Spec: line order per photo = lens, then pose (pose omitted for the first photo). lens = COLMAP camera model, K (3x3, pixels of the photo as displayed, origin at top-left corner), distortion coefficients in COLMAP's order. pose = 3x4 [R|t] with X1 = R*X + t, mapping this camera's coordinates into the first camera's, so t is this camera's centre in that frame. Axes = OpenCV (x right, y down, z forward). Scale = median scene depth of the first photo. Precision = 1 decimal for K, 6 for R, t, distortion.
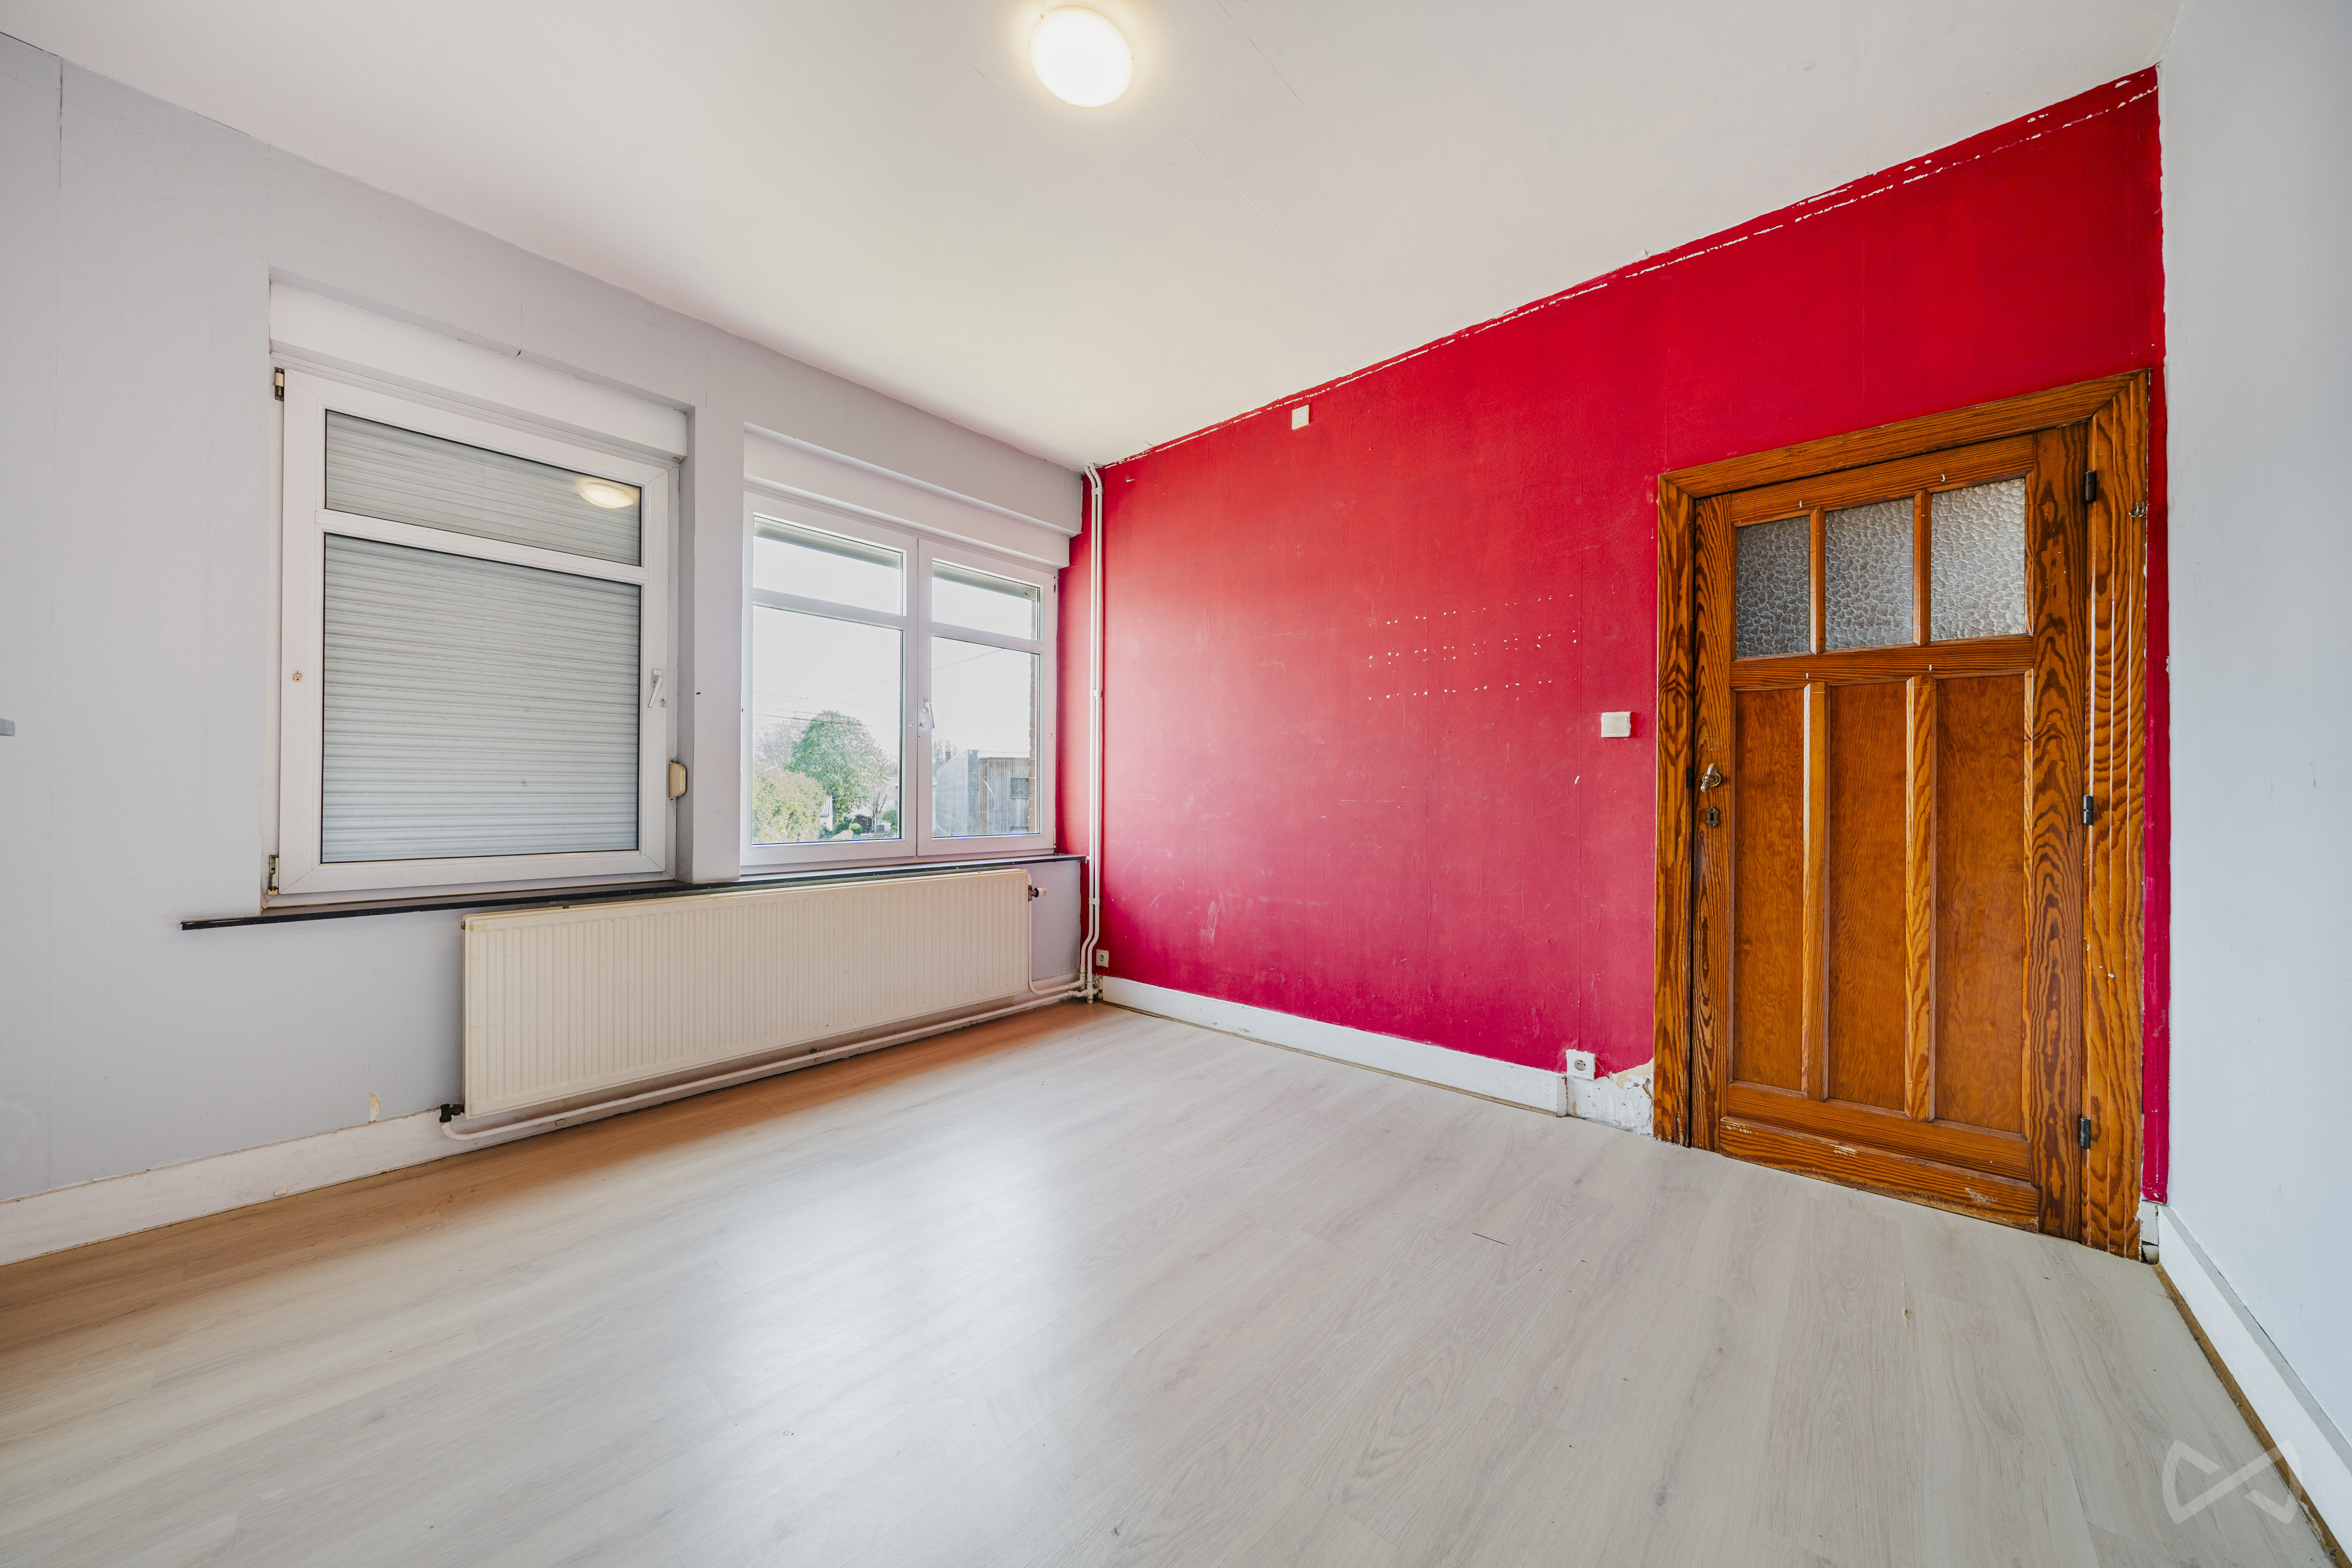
lens RADIAL K [[794.6, 0, 1173.7], [0, 794.6, 792.6], [0, 0, 1]] dist [-0.006406, 0.000073]
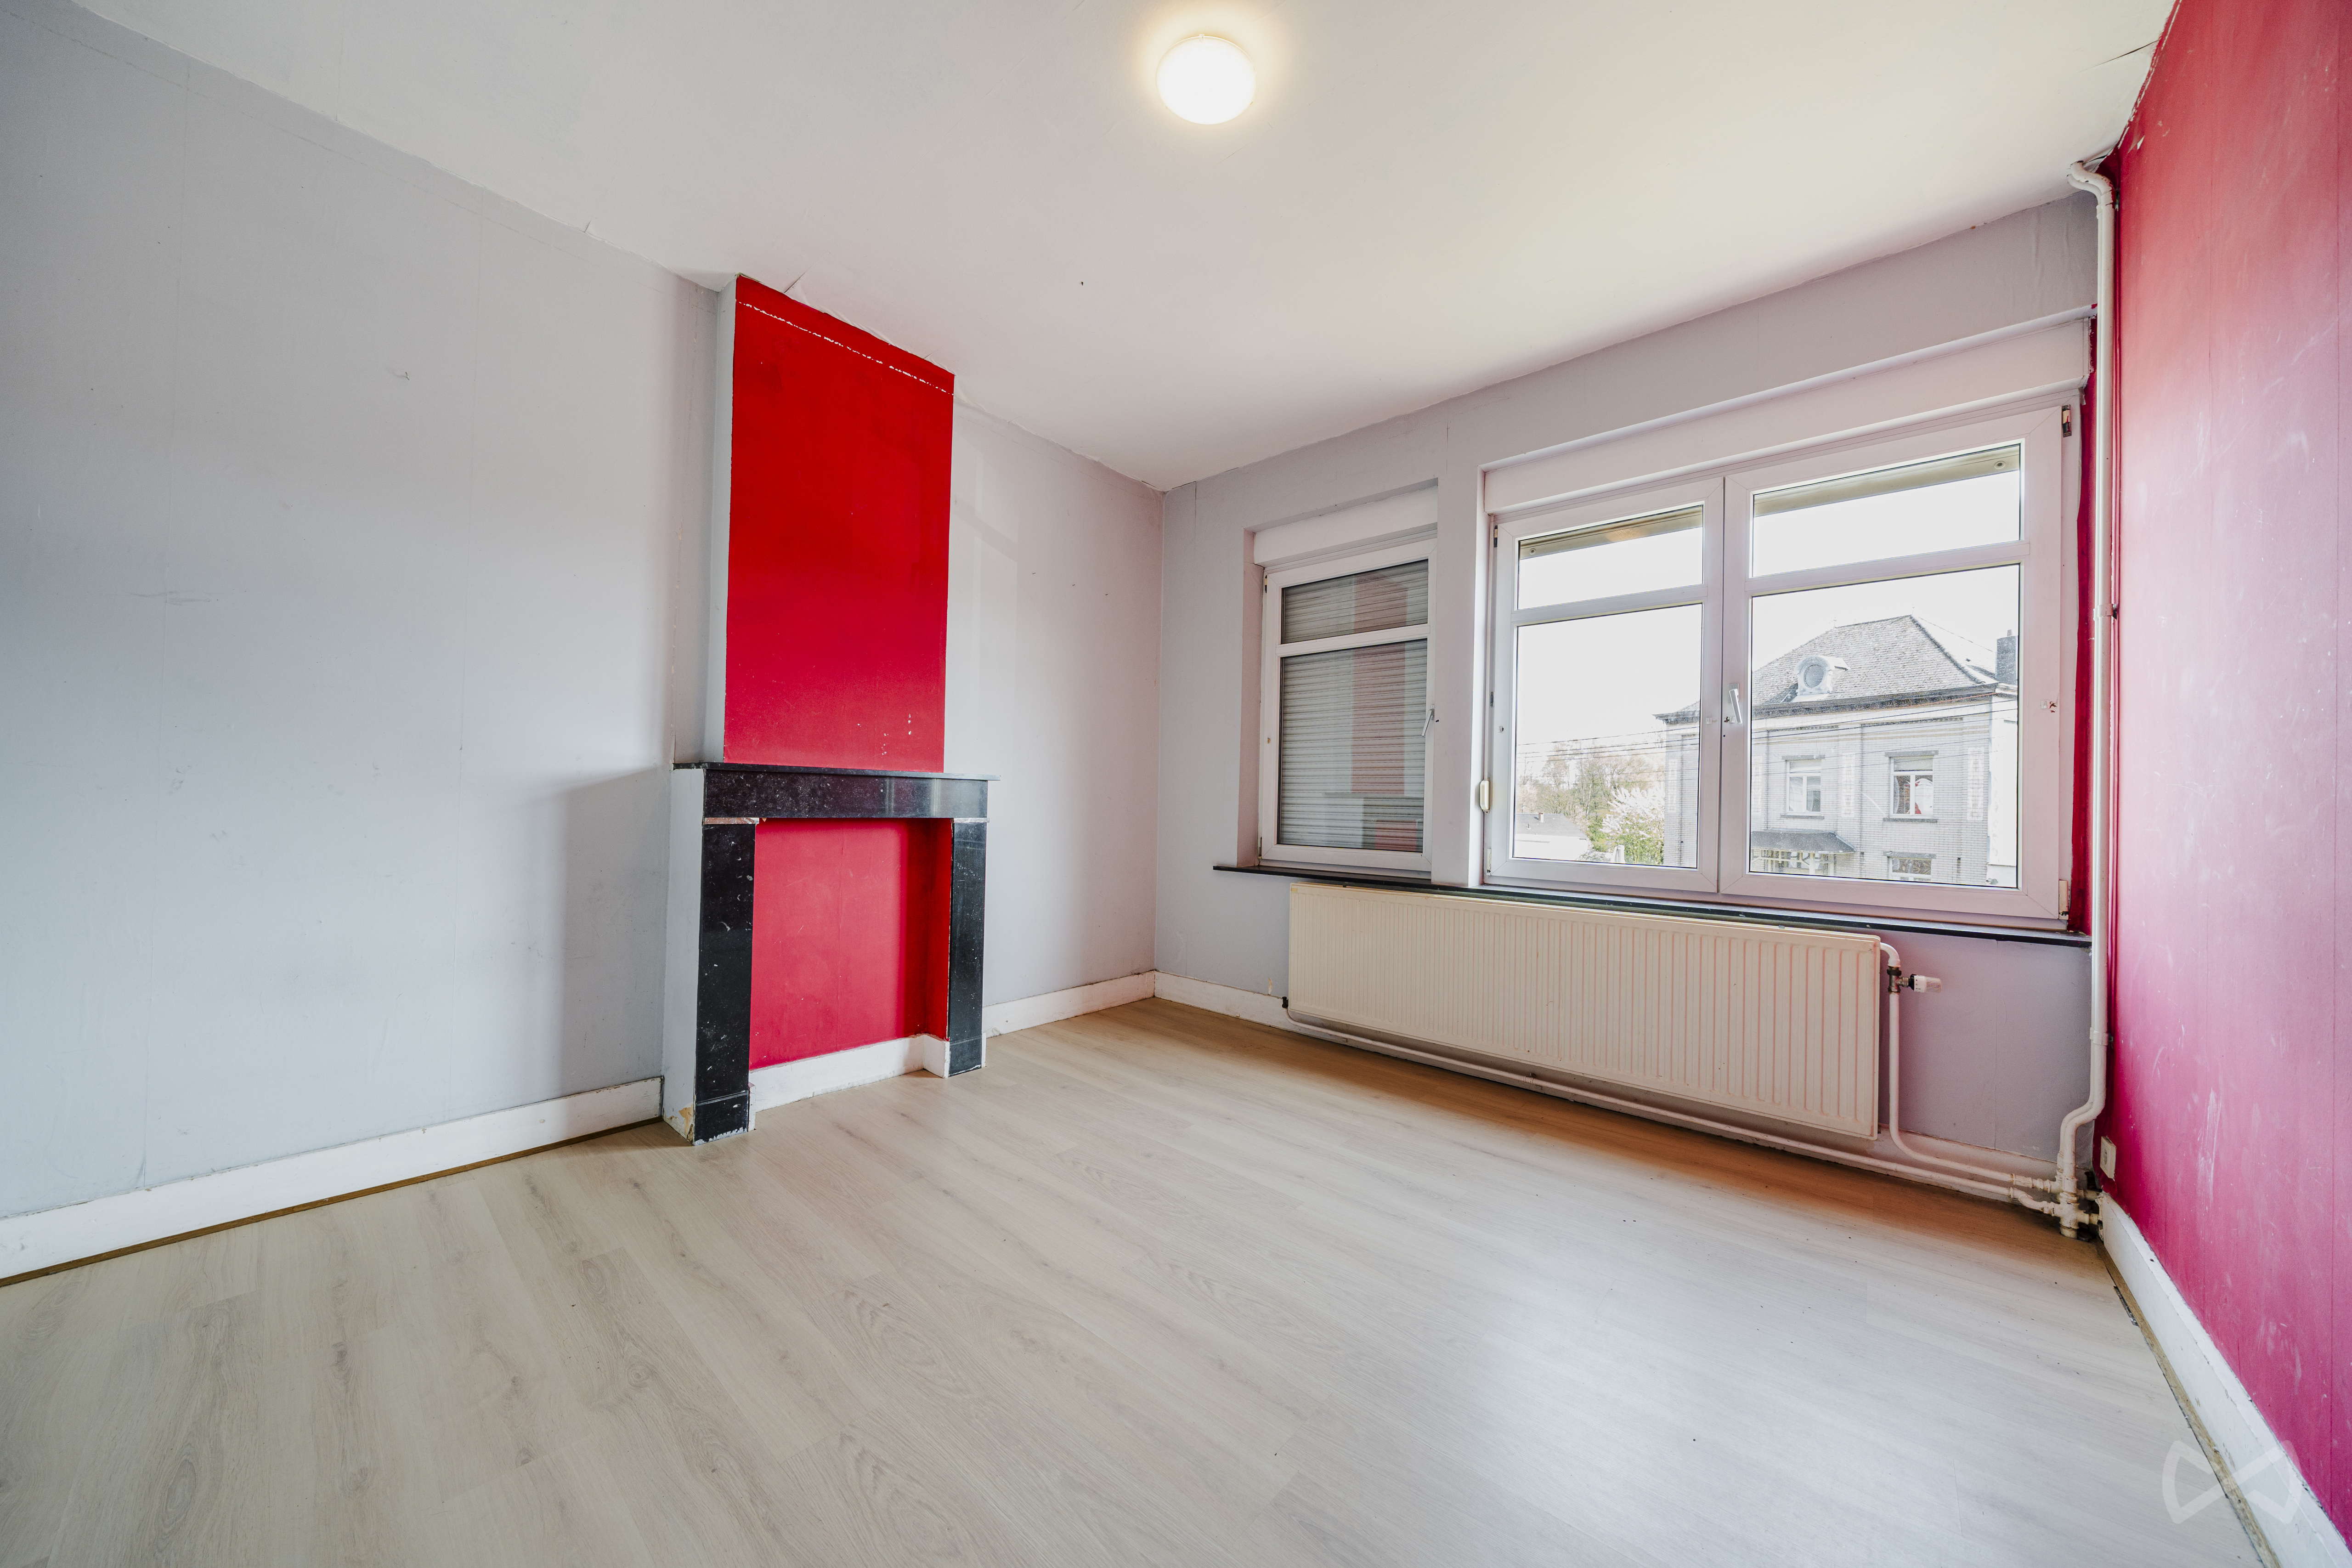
lens RADIAL K [[794.6, 0, 1173.7], [0, 794.6, 792.6], [0, 0, 1]] dist [-0.006406, 0.000073]
pose [[-0.005994, -0.014983, -0.999870, 0.596812], [-0.016345, 0.999756, -0.014883, 0.004360], [0.999848, 0.016254, -0.006238, 0.653283]]
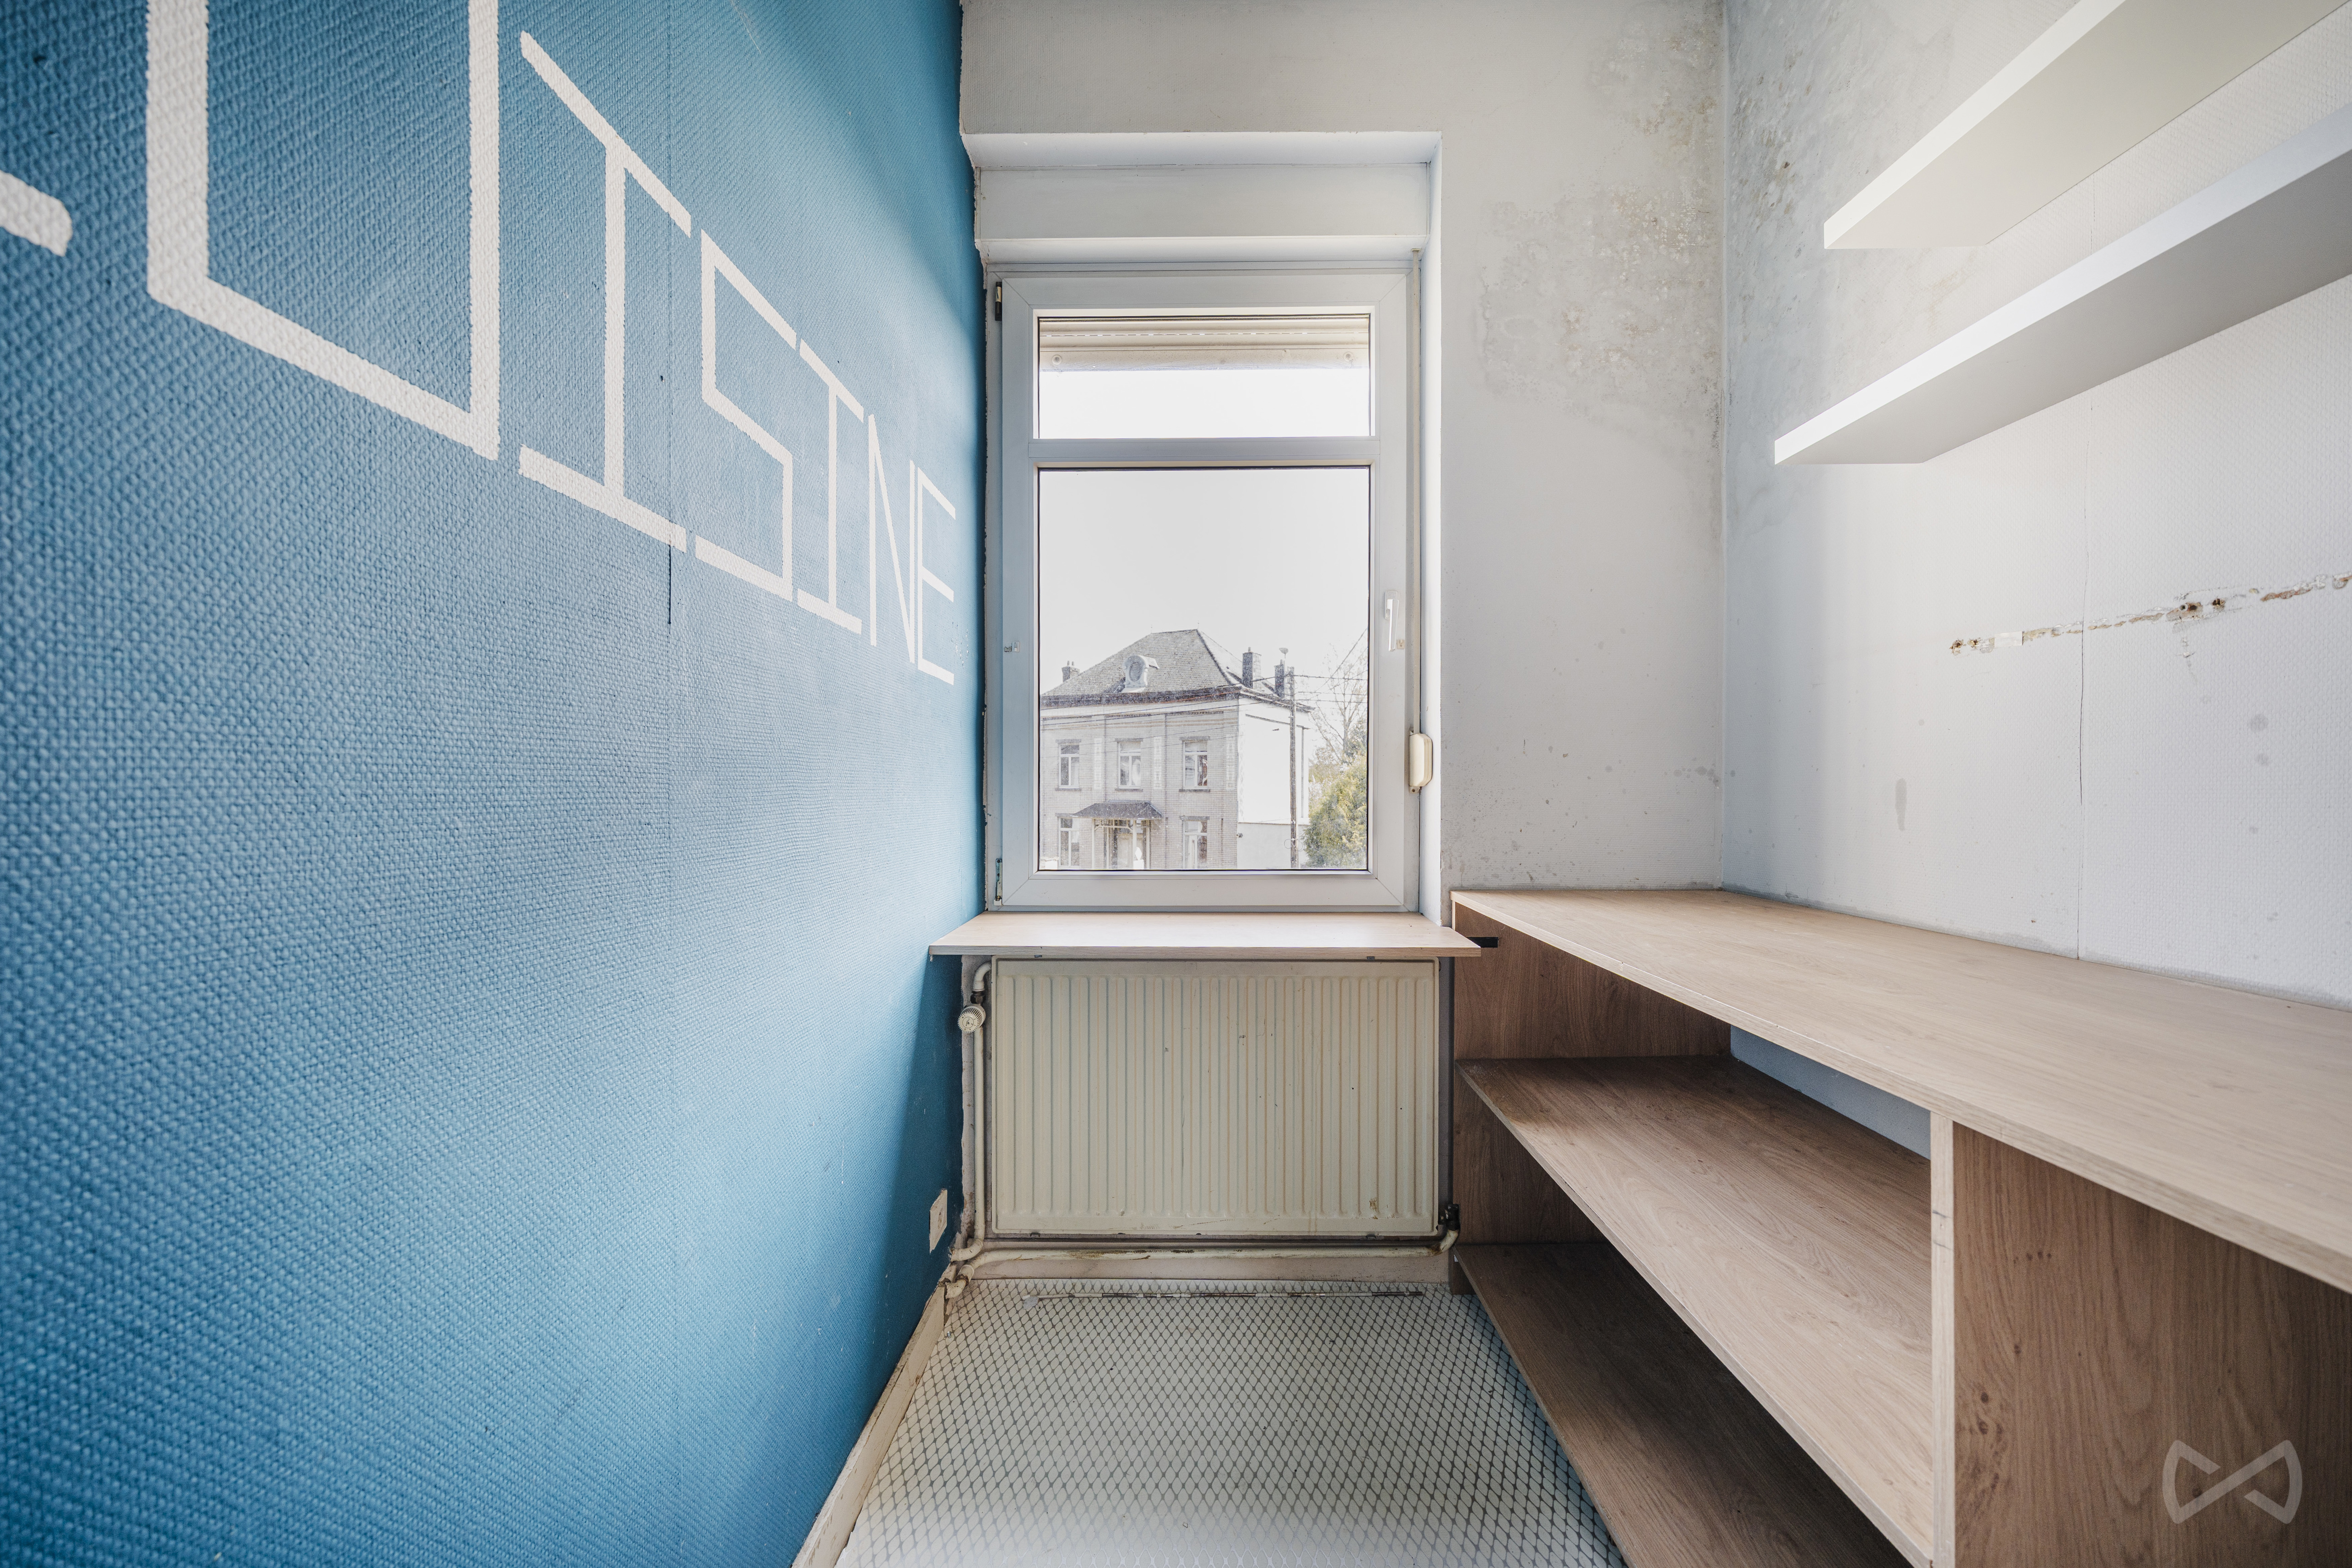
lens RADIAL K [[794.6, 0, 1173.7], [0, 794.6, 792.6], [0, 0, 1]] dist [-0.006406, 0.000073]
pose [[0.660701, 0.008536, -0.750601, 0.084312], [0.002769, 0.999901, 0.013808, -0.058657], [0.750644, -0.011202, 0.660611, 1.066361]]
